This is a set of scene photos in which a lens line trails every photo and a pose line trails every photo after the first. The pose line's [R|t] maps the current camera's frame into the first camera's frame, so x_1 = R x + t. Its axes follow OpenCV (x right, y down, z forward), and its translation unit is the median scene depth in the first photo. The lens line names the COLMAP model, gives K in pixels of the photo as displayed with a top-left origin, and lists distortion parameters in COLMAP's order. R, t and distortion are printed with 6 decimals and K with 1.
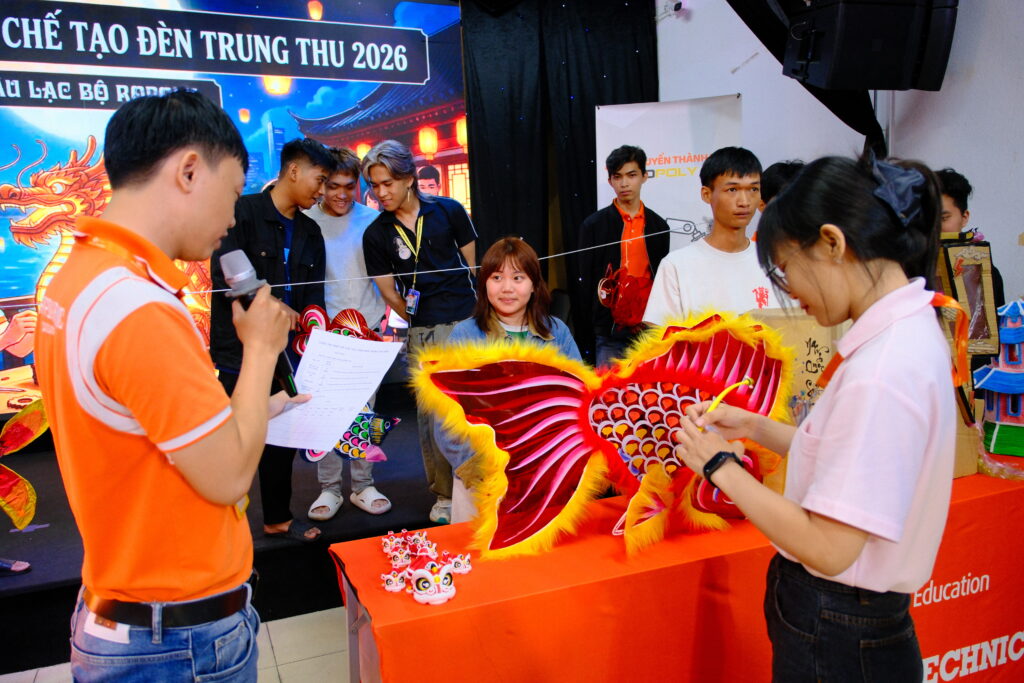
lens RADIAL K [[793.8, 0, 520.3], [0, 793.8, 341.7], [0, 0, 1]] dist [0.007596, -0.004476]
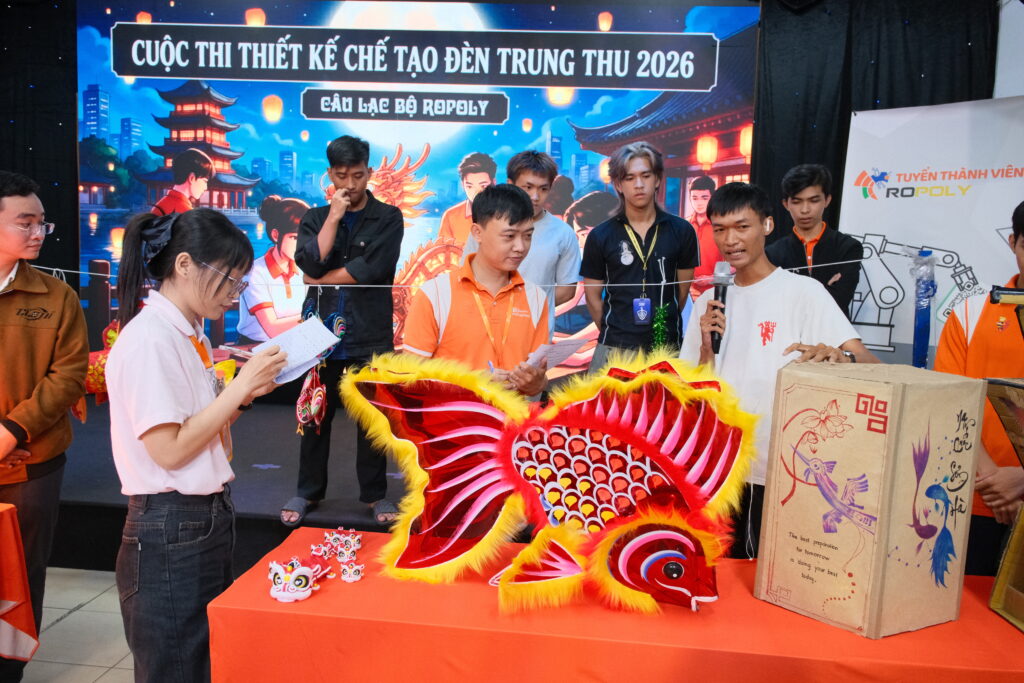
lens RADIAL K [[793.8, 0, 512.4], [0, 793.8, 344.4], [0, 0, 1]] dist [0.007596, -0.004476]
pose [[0.875425, 0.121976, -0.467711, 0.172075], [-0.124614, 0.991879, 0.025433, -0.018494], [0.467015, 0.036018, 0.883515, 0.062243]]
